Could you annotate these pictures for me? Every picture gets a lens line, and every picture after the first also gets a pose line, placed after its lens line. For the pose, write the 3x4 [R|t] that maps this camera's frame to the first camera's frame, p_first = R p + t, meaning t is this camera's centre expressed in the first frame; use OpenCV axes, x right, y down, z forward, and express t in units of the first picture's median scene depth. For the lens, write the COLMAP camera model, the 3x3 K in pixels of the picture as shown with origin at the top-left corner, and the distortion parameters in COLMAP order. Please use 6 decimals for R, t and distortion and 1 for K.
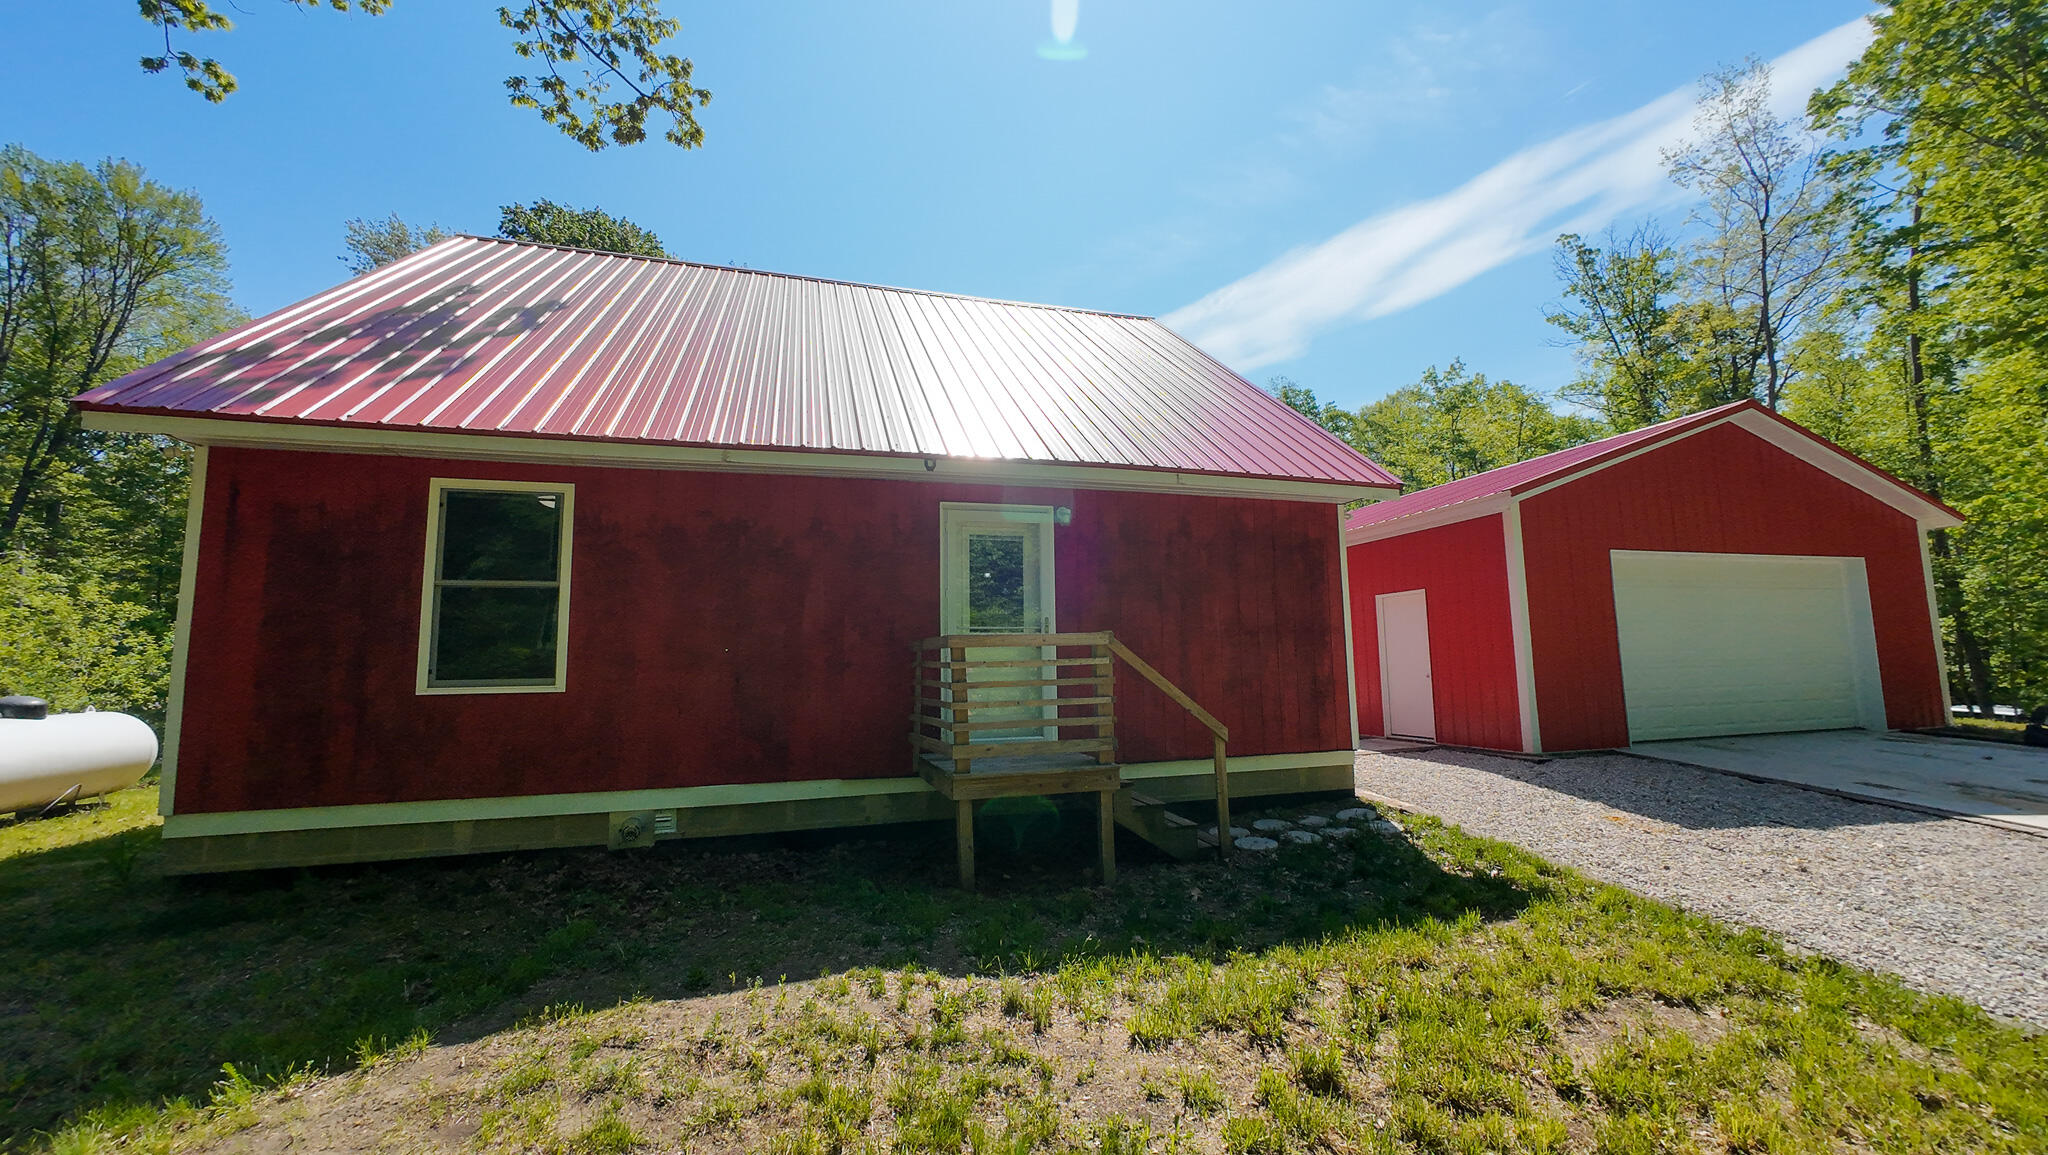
lens RADIAL K [[797.5, 0, 1024.0], [0, 797.5, 577.5], [0, 0, 1]] dist [-0.001516, 0.000257]
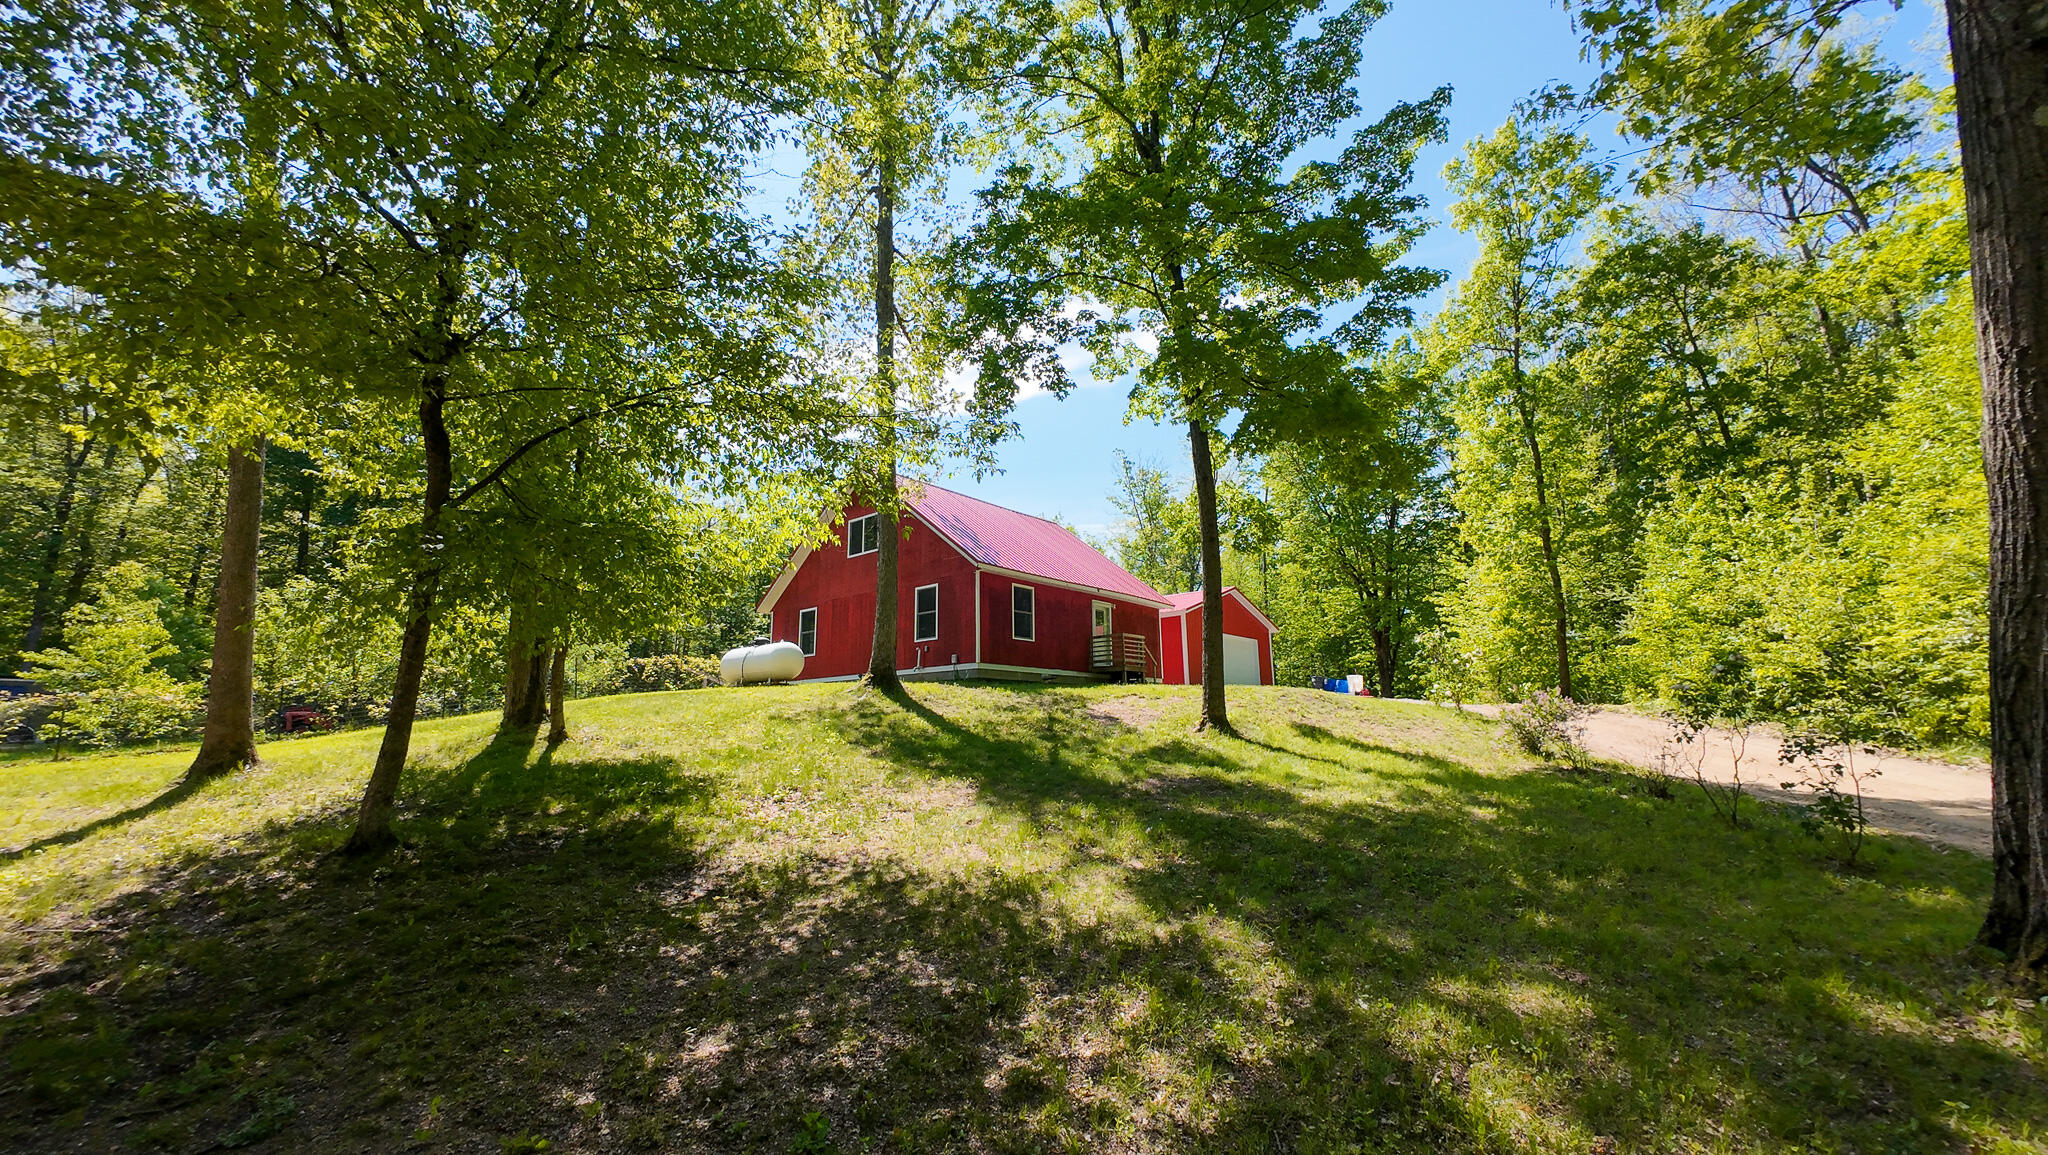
lens RADIAL K [[780.3, 0, 1024.0], [0, 780.3, 577.5], [0, 0, 1]] dist [0.002377, 0.000195]
pose [[0.843986, 0.113287, 0.524264, -0.318716], [-0.063216, 0.991637, -0.112513, 0.031910], [-0.532626, 0.061817, 0.844090, -0.260823]]
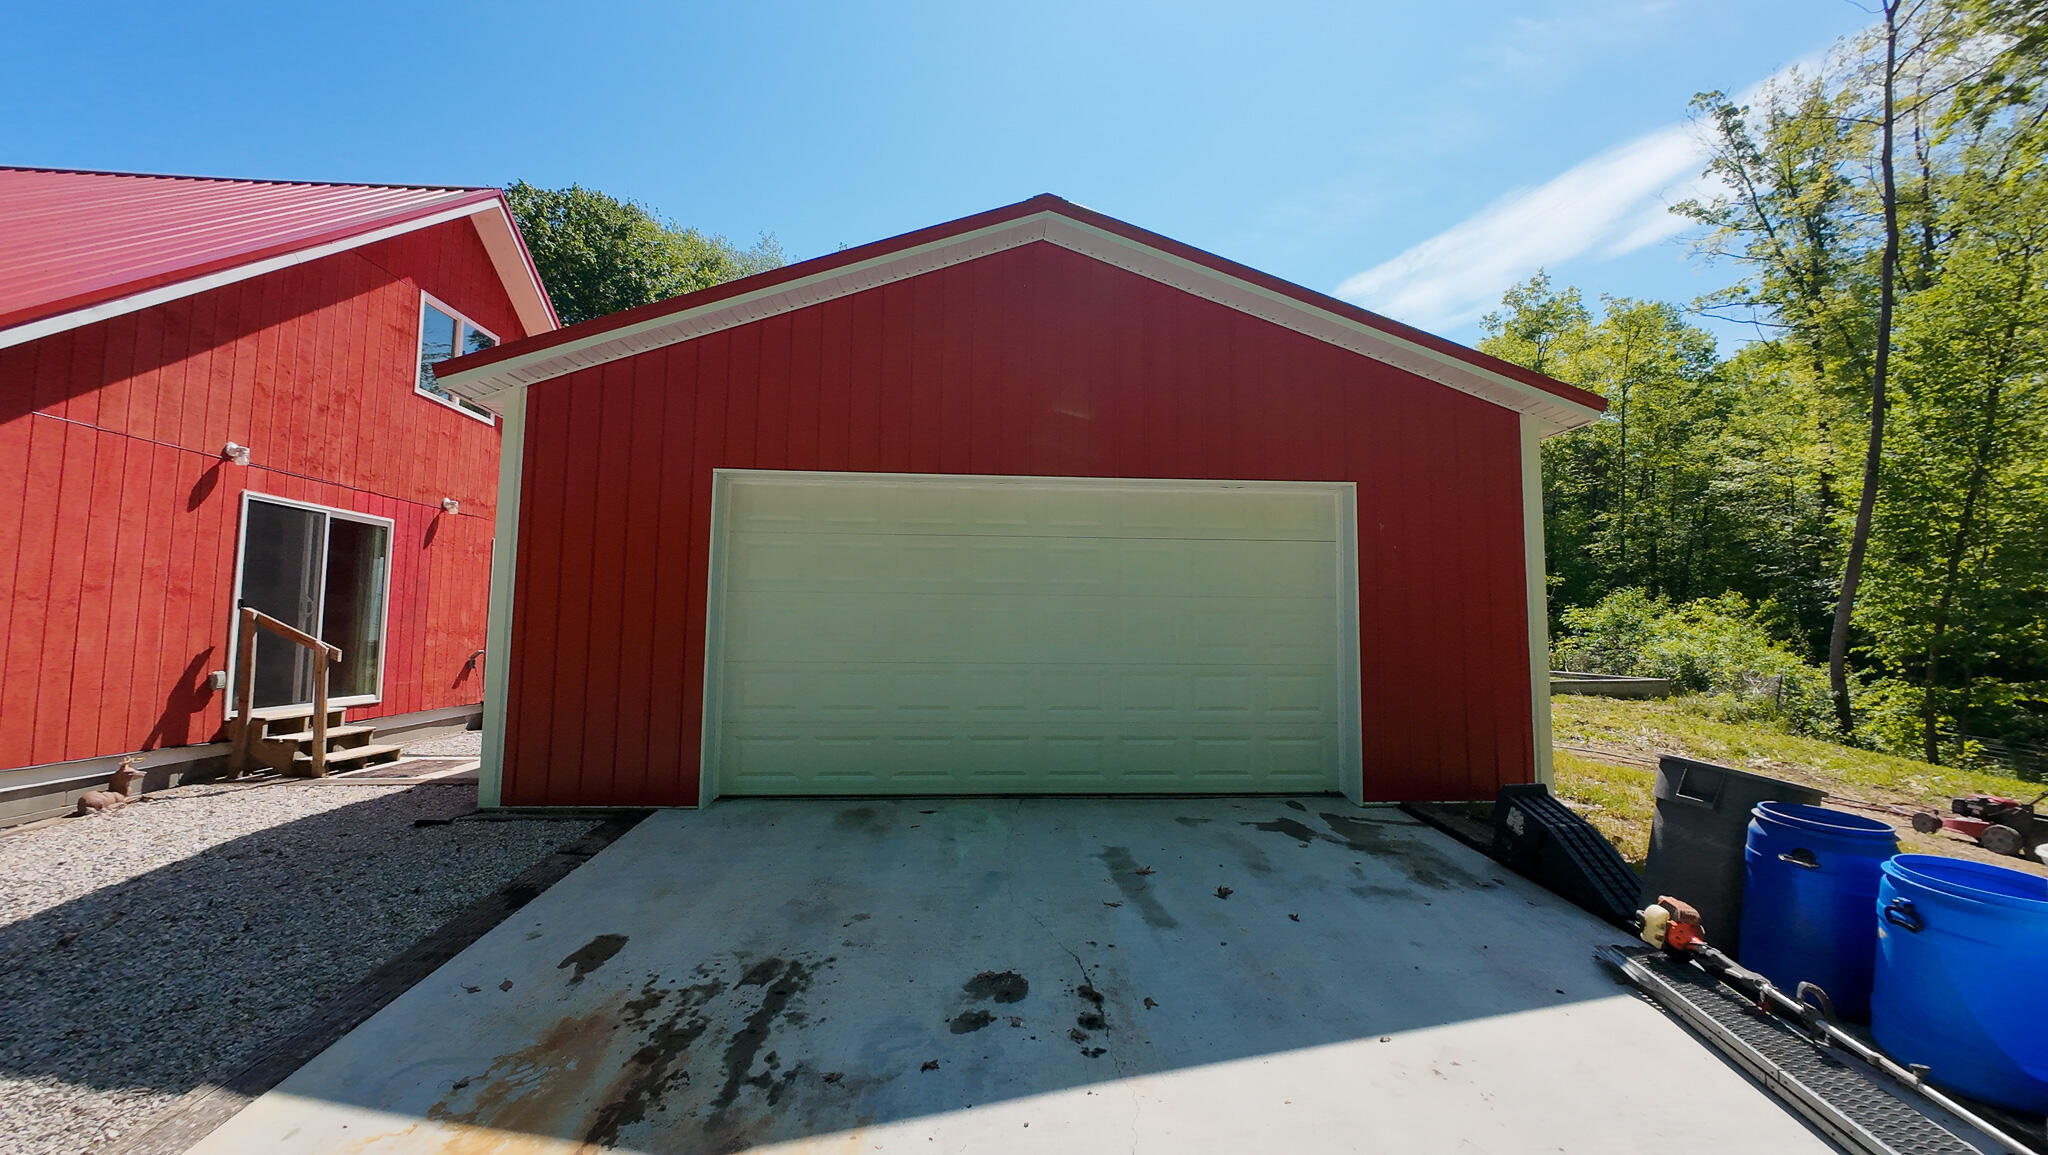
lens RADIAL K [[797.5, 0, 1024.0], [0, 797.5, 577.5], [0, 0, 1]] dist [-0.001516, 0.000257]
pose [[0.974137, 0.008636, -0.225793, 0.229853], [-0.000817, 0.999397, 0.034699, 0.005264], [0.225957, -0.033617, 0.973557, 0.100605]]
